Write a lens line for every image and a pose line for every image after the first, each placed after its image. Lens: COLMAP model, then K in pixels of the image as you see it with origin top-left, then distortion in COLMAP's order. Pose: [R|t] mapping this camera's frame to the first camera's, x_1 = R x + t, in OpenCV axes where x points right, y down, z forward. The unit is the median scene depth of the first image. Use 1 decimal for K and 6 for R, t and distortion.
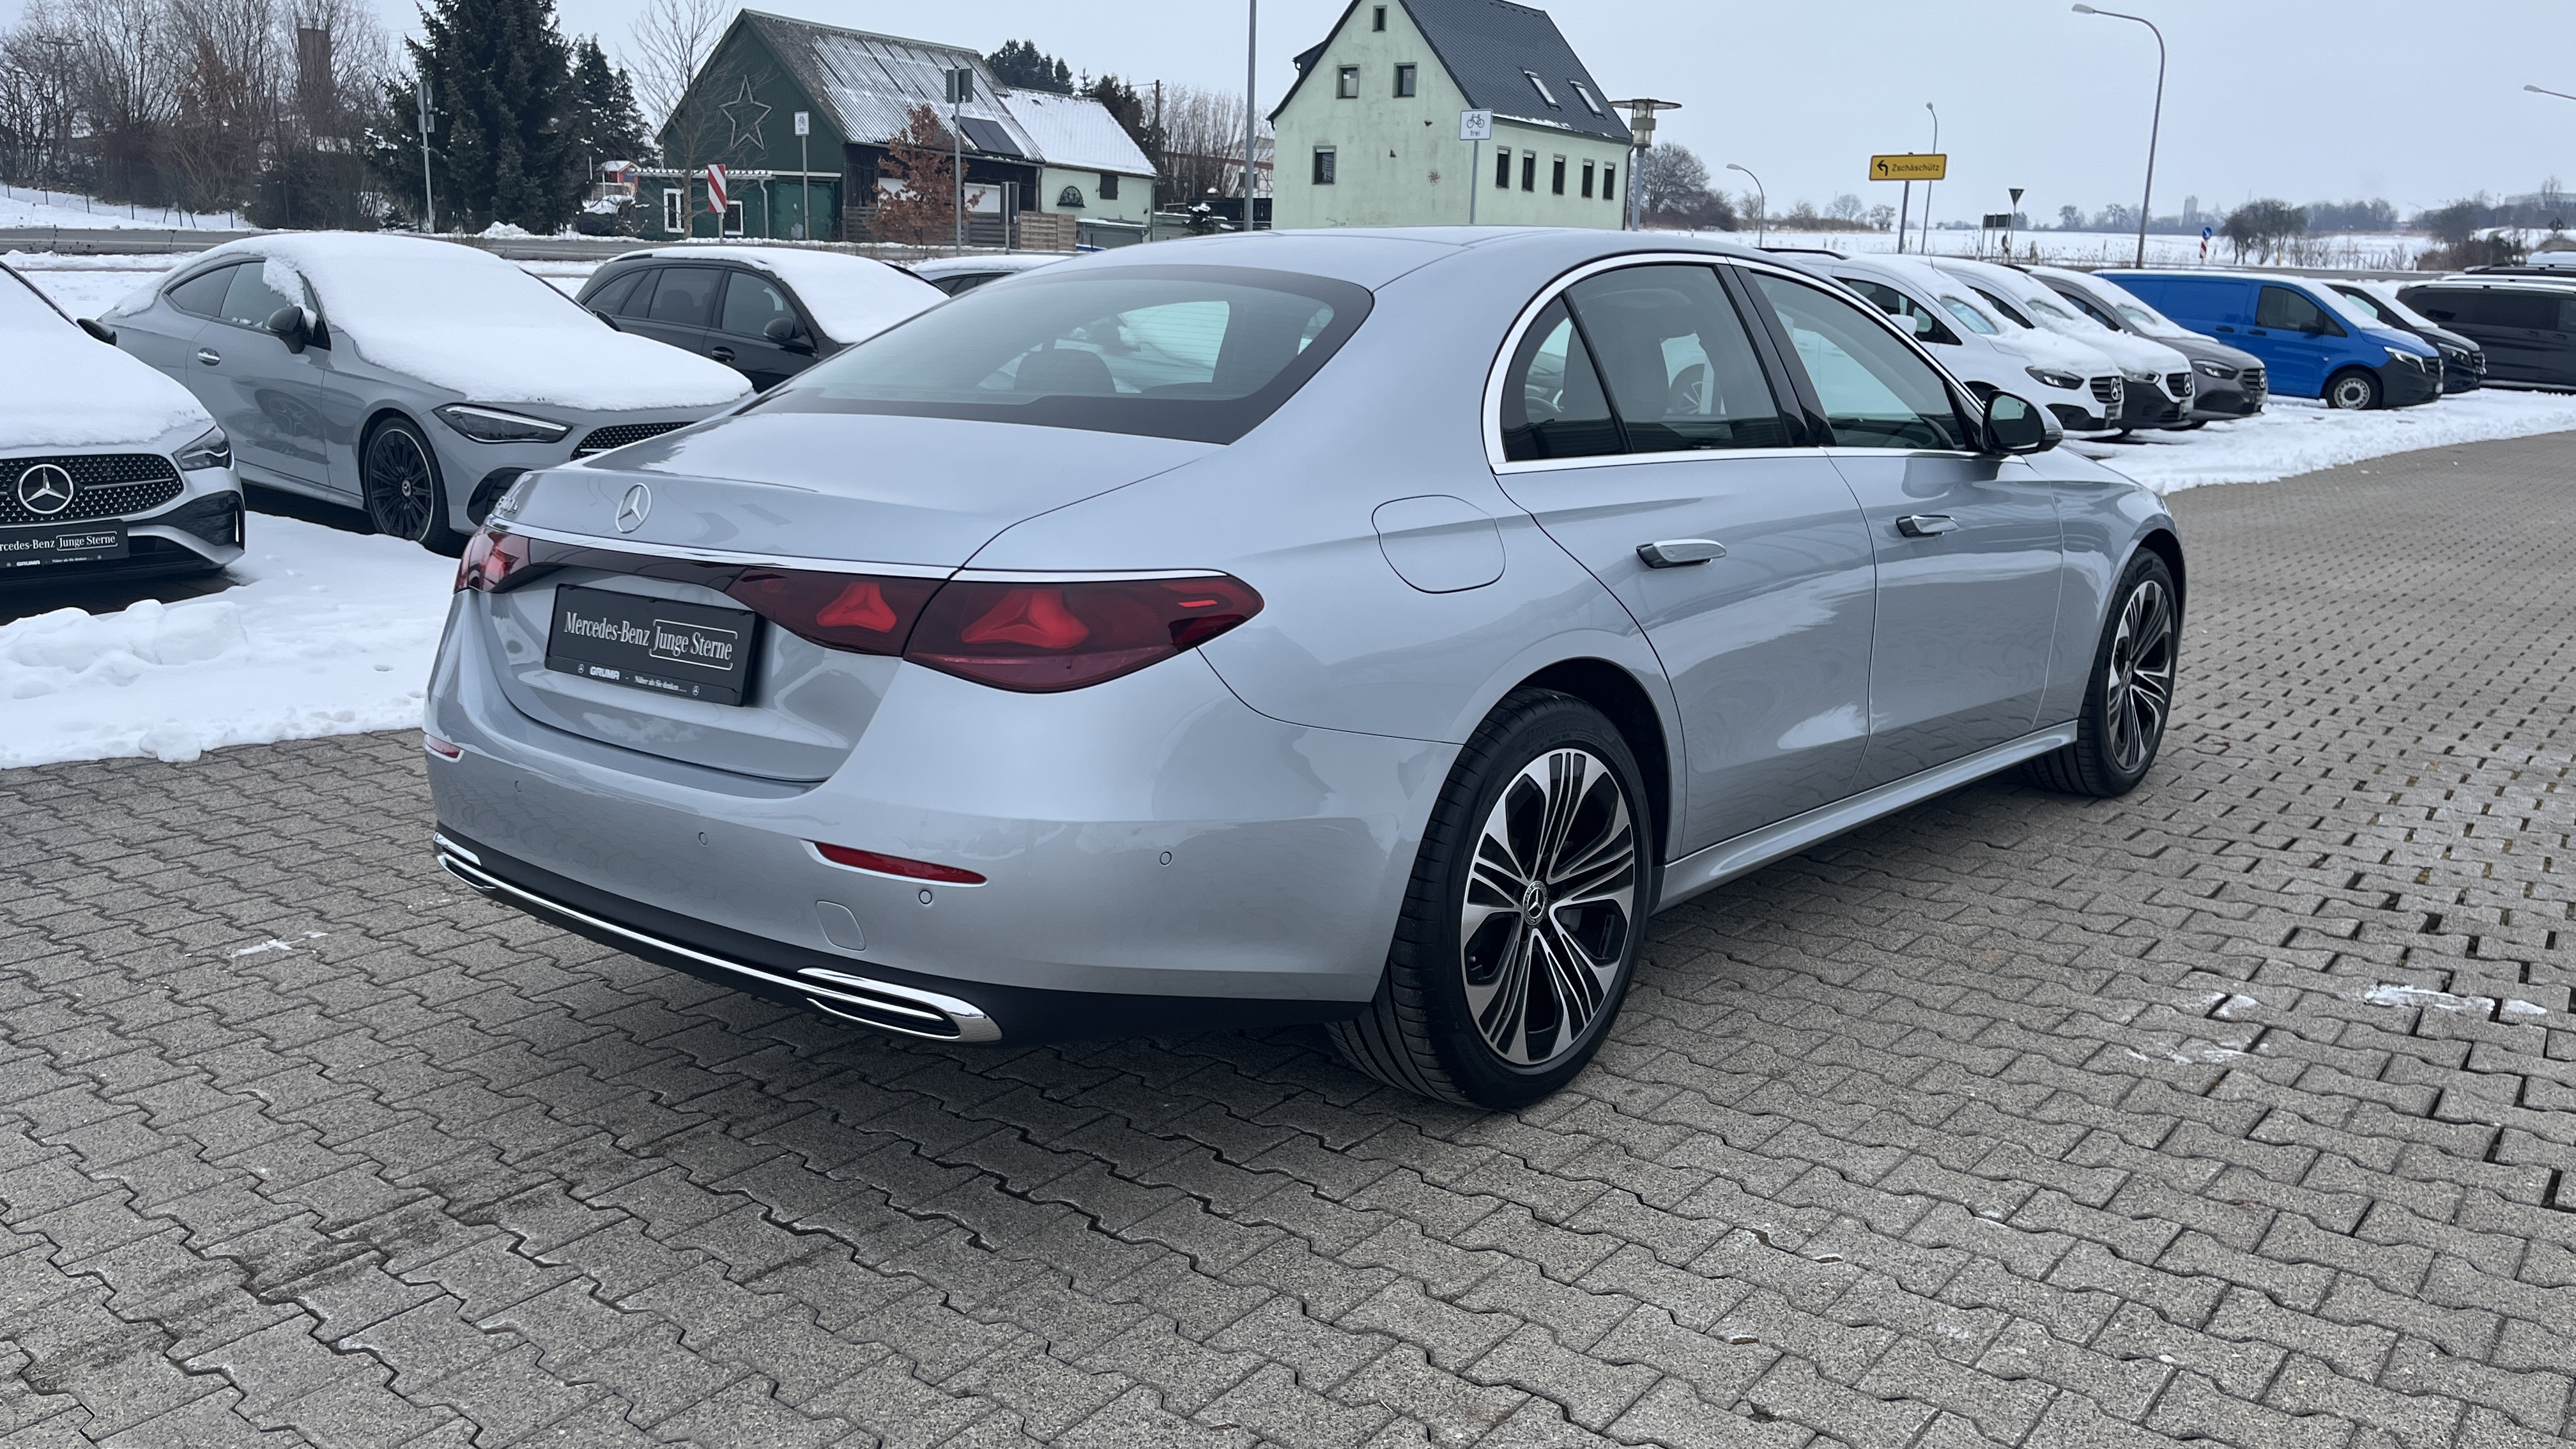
lens RADIAL K [[1942.3, 0, 1288.0], [0, 1942.3, 724.5], [0, 0, 1]] dist [0.055196, -0.052852]
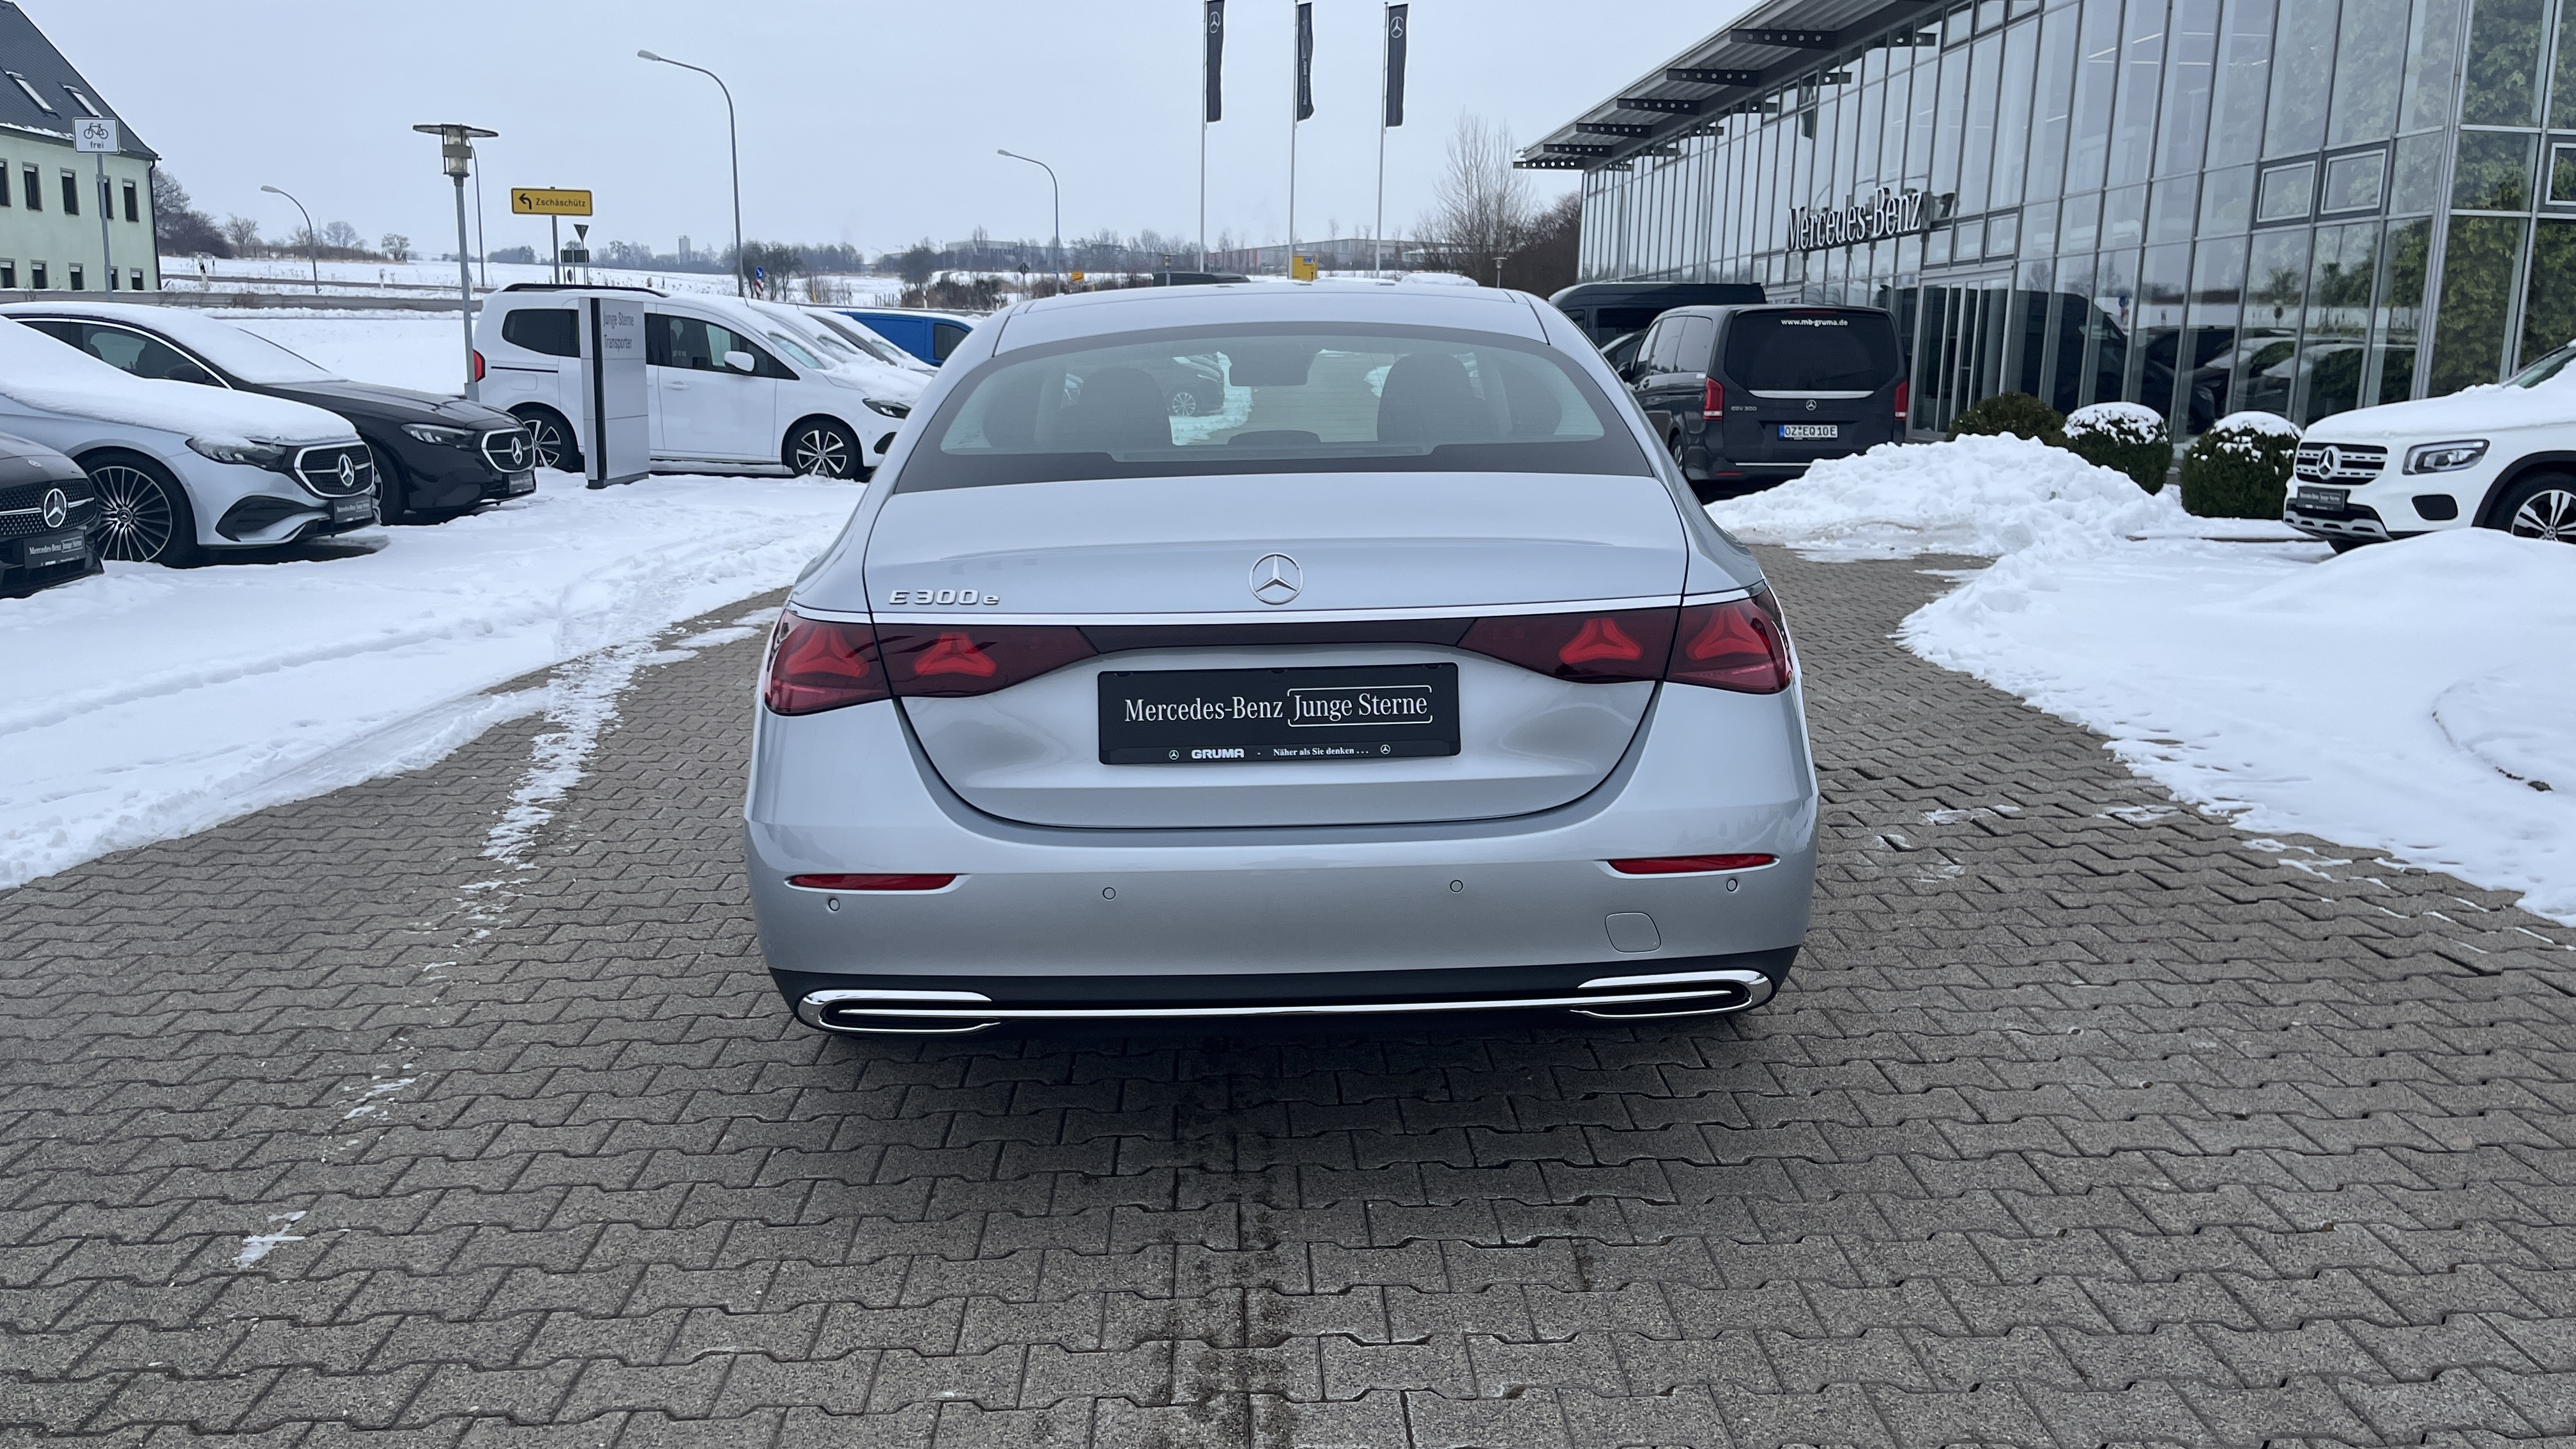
lens RADIAL K [[1939.4, 0, 1280.5], [0, 1939.4, 716.1], [0, 0, 1]] dist [0.072205, -0.099753]
pose [[0.761965, -0.134021, 0.633598, -0.850924], [0.146764, 0.988633, 0.032621, -0.065279], [-0.630768, 0.068134, 0.772974, 0.220833]]
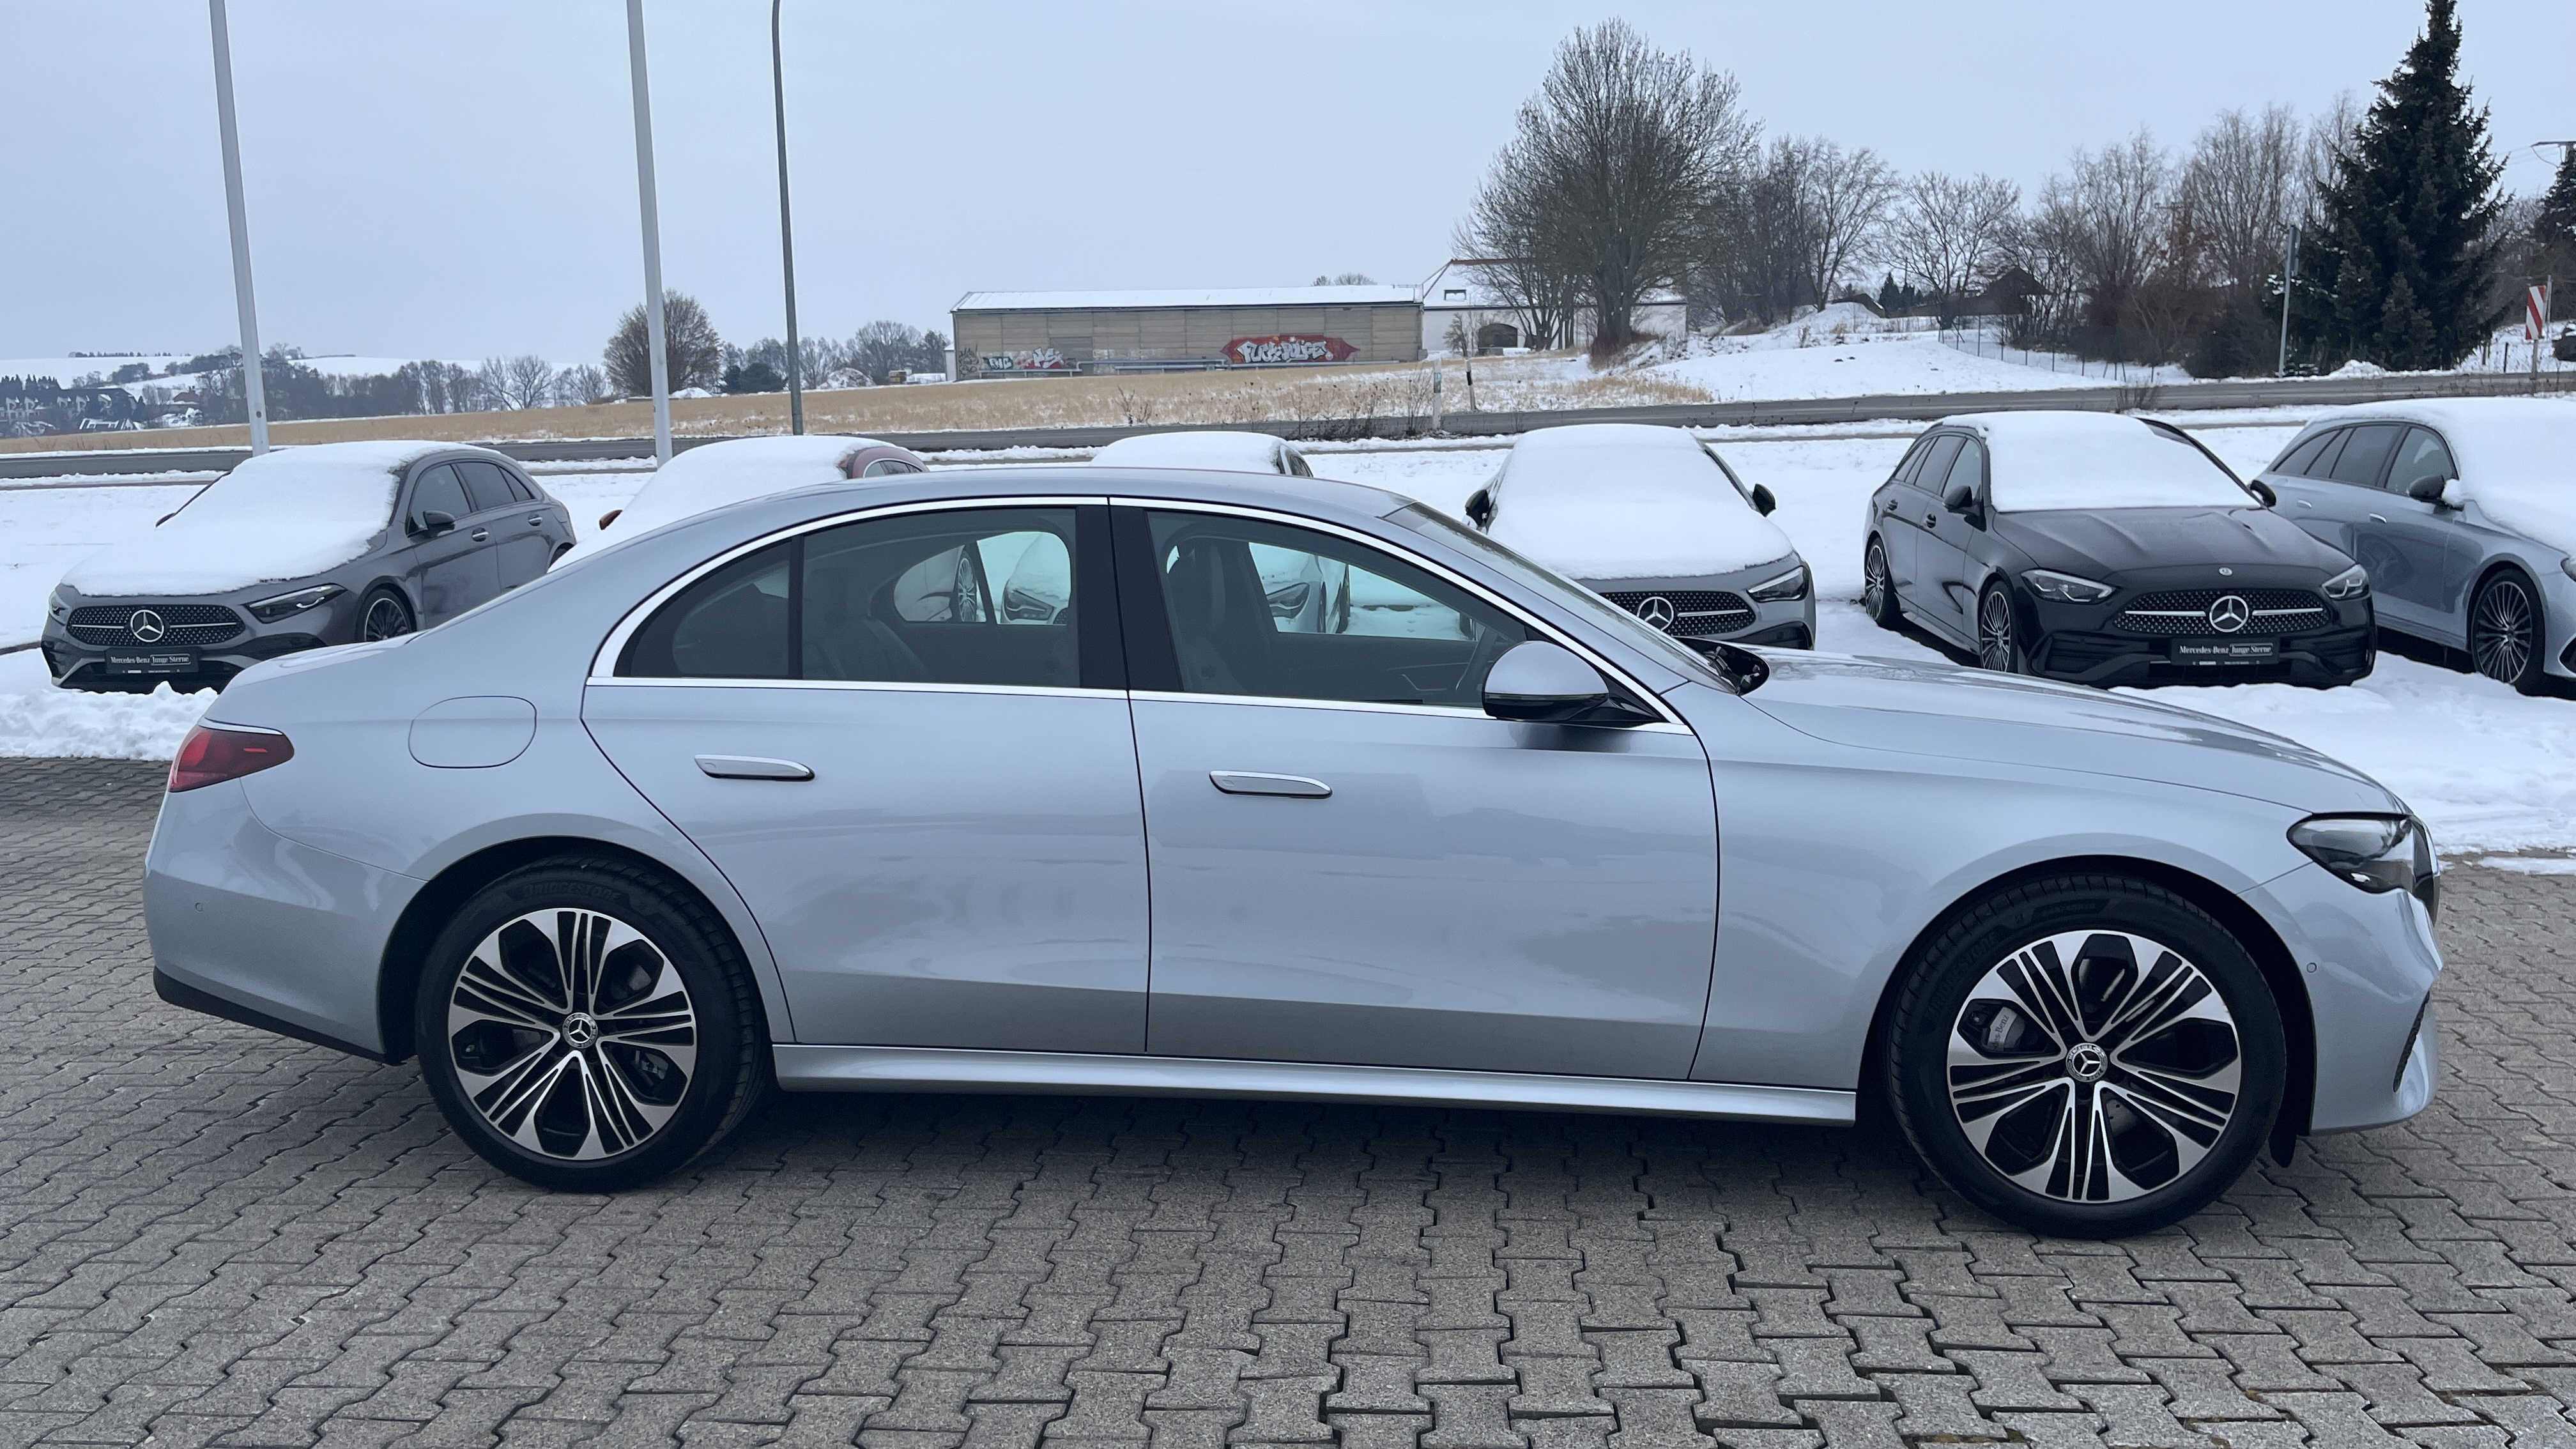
lens RADIAL K [[1927.4, 0, 1326.3], [0, 1927.4, 730.7], [0, 0, 1]] dist [0.077493, -0.083801]
pose [[0.575475, 0.102324, -0.811393, 1.387863], [-0.151901, 0.988251, 0.016893, -0.190276], [0.803589, 0.113530, 0.584257, 0.631303]]
